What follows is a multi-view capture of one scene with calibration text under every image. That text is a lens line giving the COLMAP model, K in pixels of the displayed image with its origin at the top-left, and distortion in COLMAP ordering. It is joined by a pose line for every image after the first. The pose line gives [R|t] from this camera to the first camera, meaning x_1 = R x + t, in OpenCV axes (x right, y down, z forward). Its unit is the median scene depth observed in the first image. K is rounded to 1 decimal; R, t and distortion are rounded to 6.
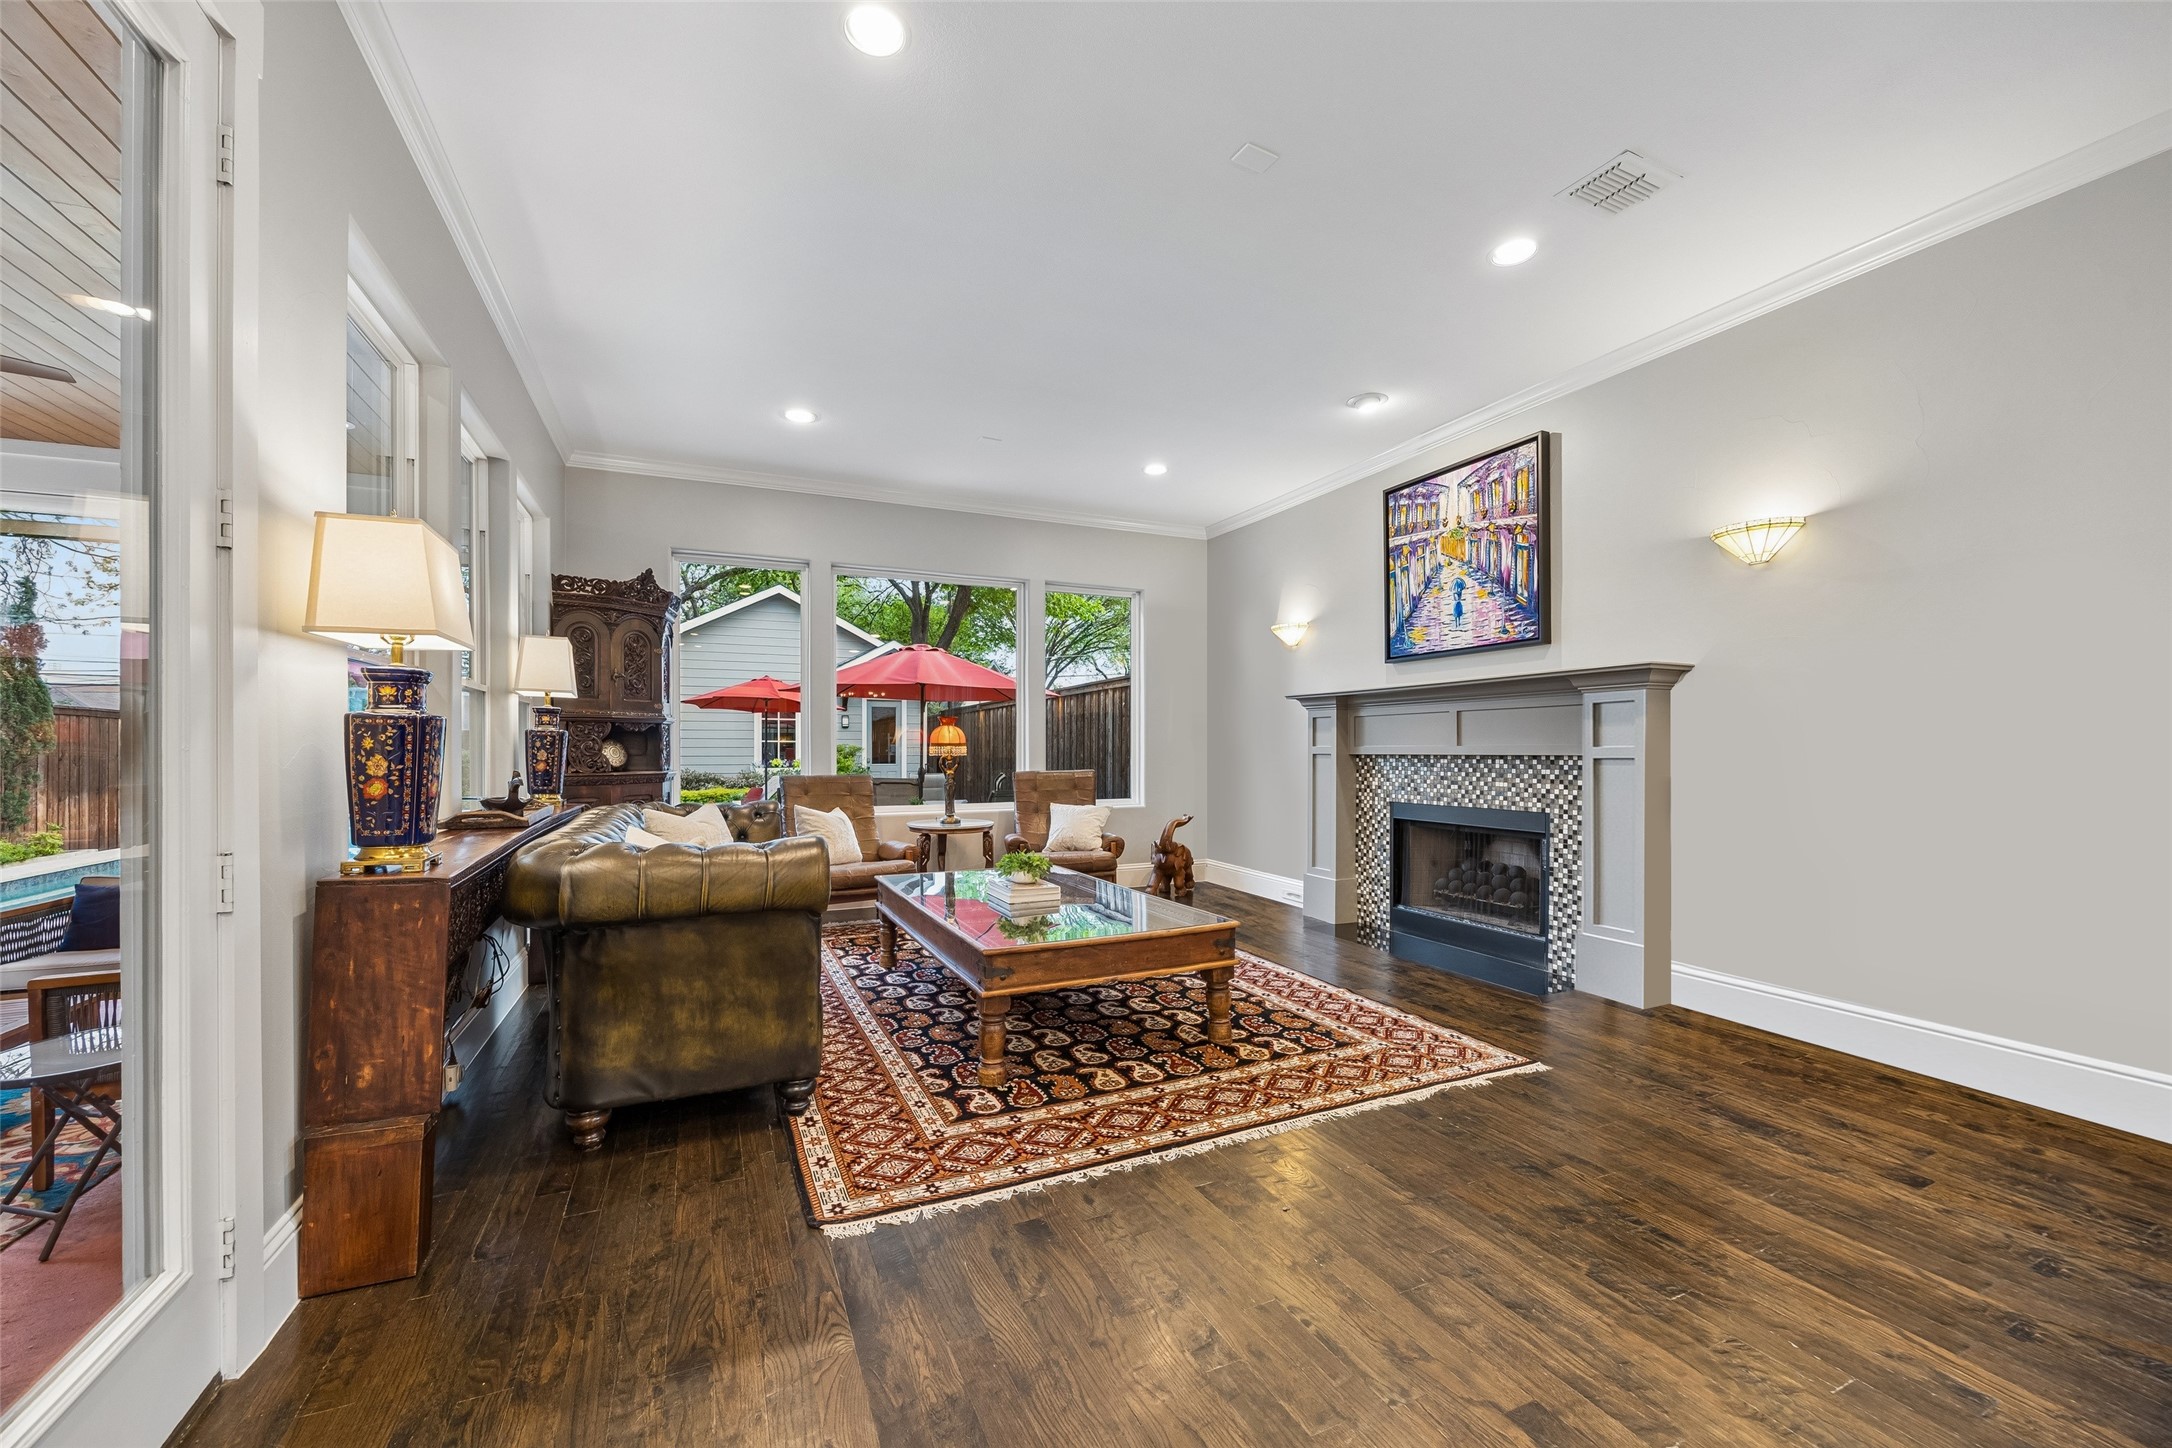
lens RADIAL K [[831.8, 0, 1082.5], [0, 831.8, 736.1], [0, 0, 1]] dist [-0.004001, -0.000839]
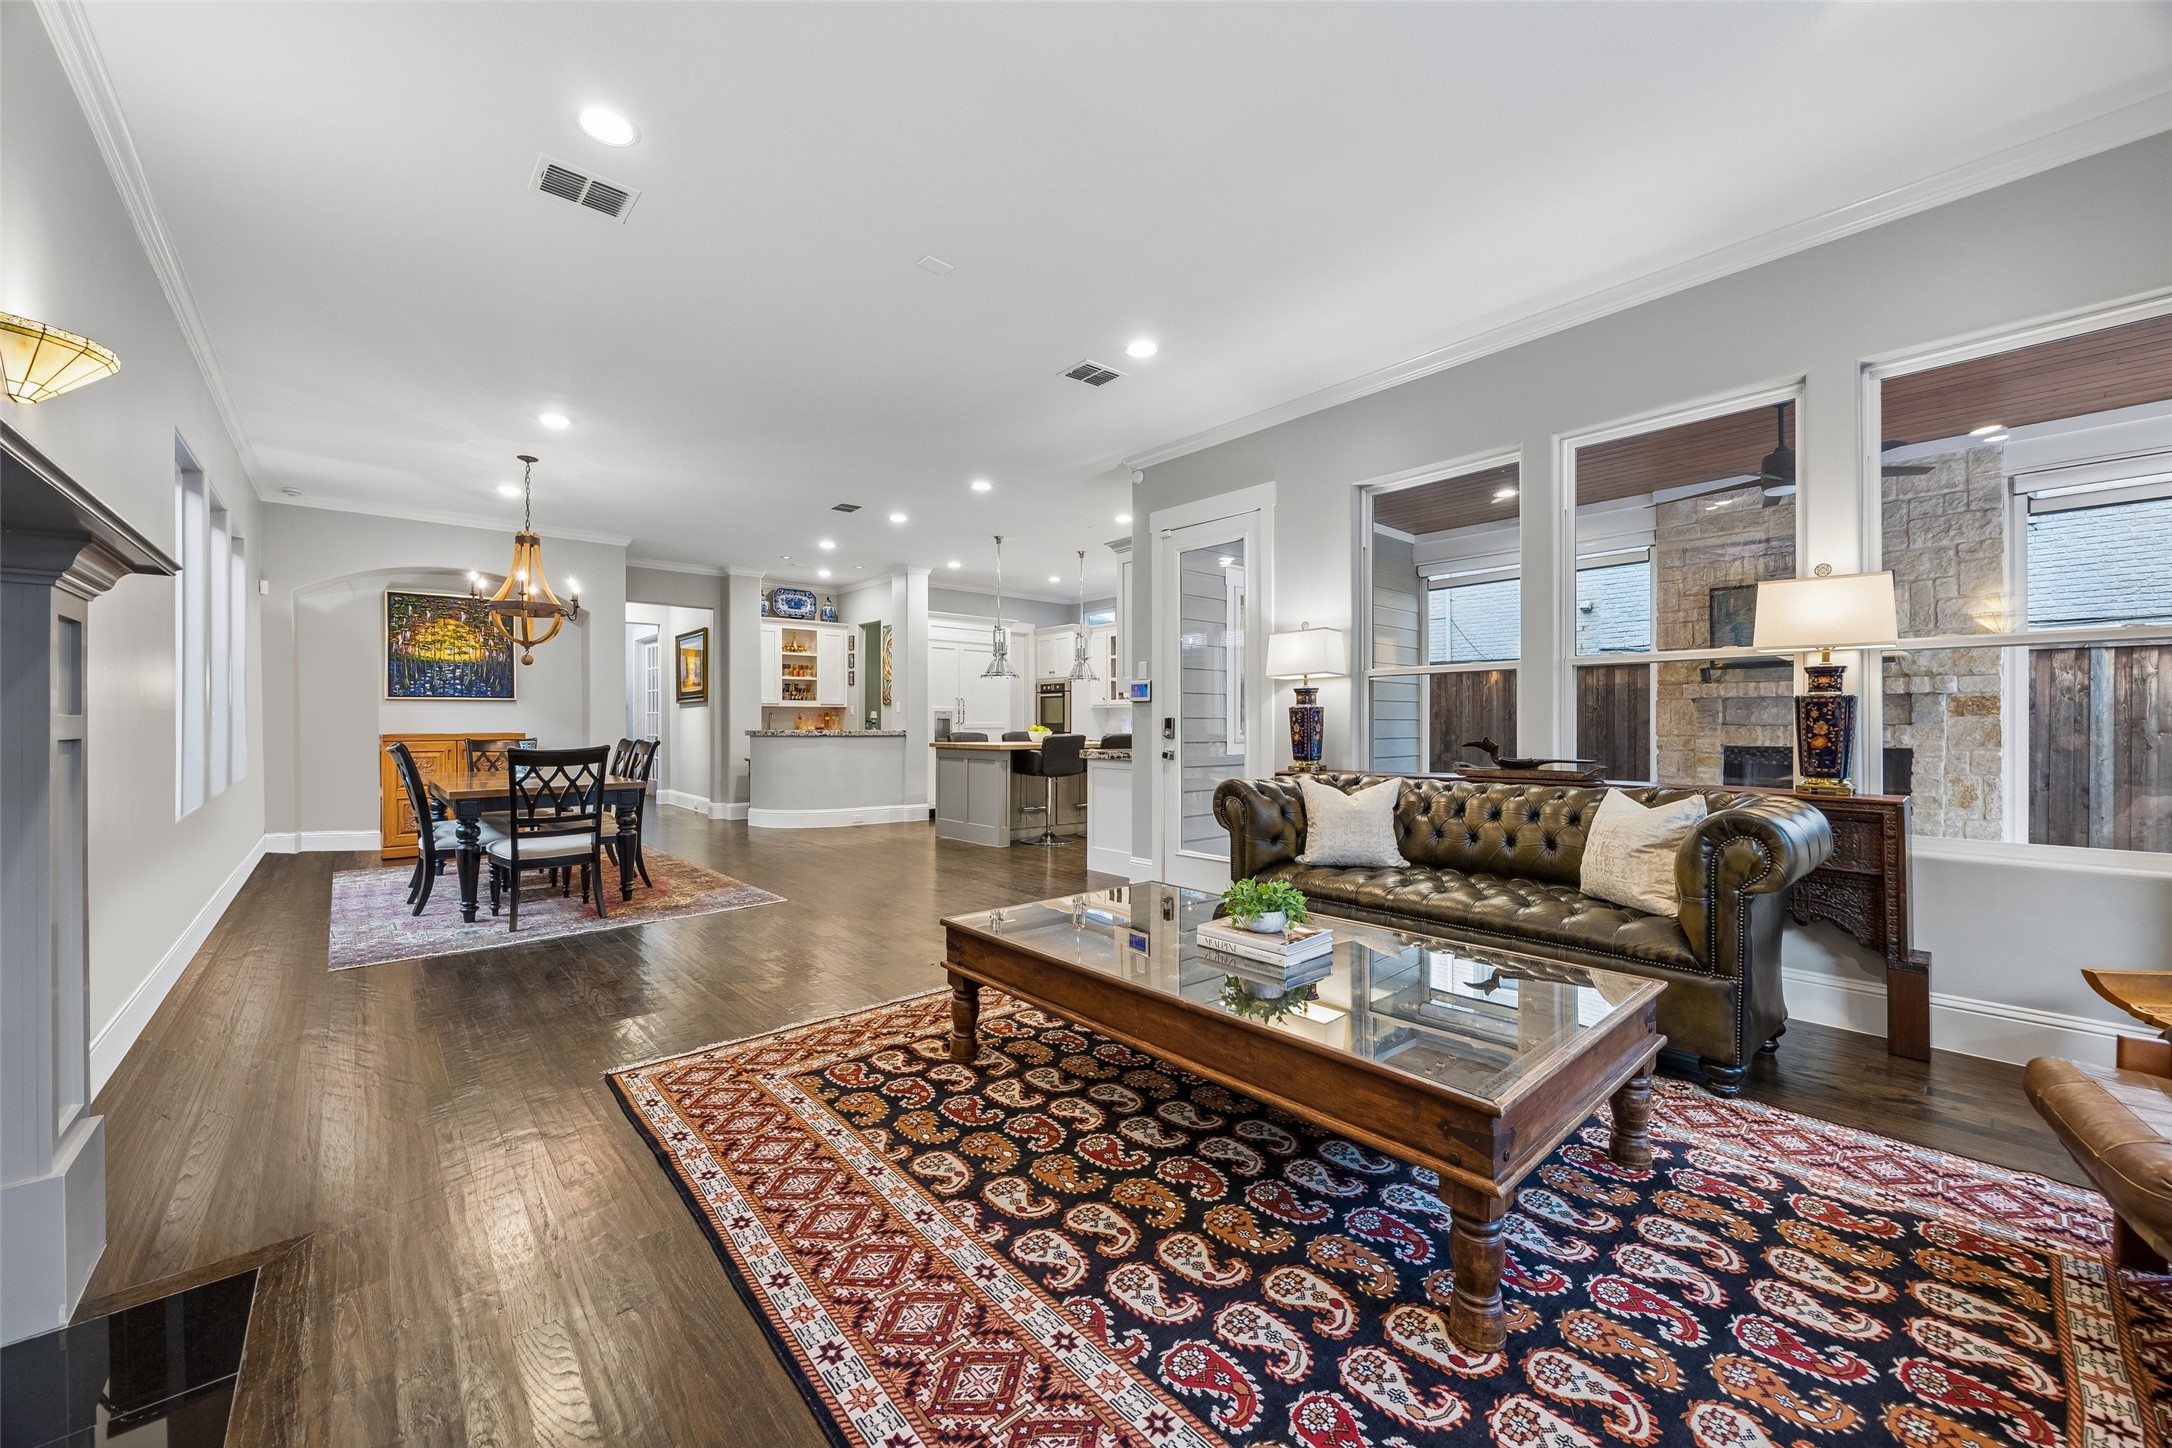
lens RADIAL K [[831.8, 0, 1082.5], [0, 831.8, 736.1], [0, 0, 1]] dist [-0.004001, -0.000839]
pose [[-0.958228, 0.007065, -0.285918, 0.274461], [0.006572, 0.999975, 0.002684, 0.027428], [0.285930, 0.000693, -0.958250, 1.754590]]
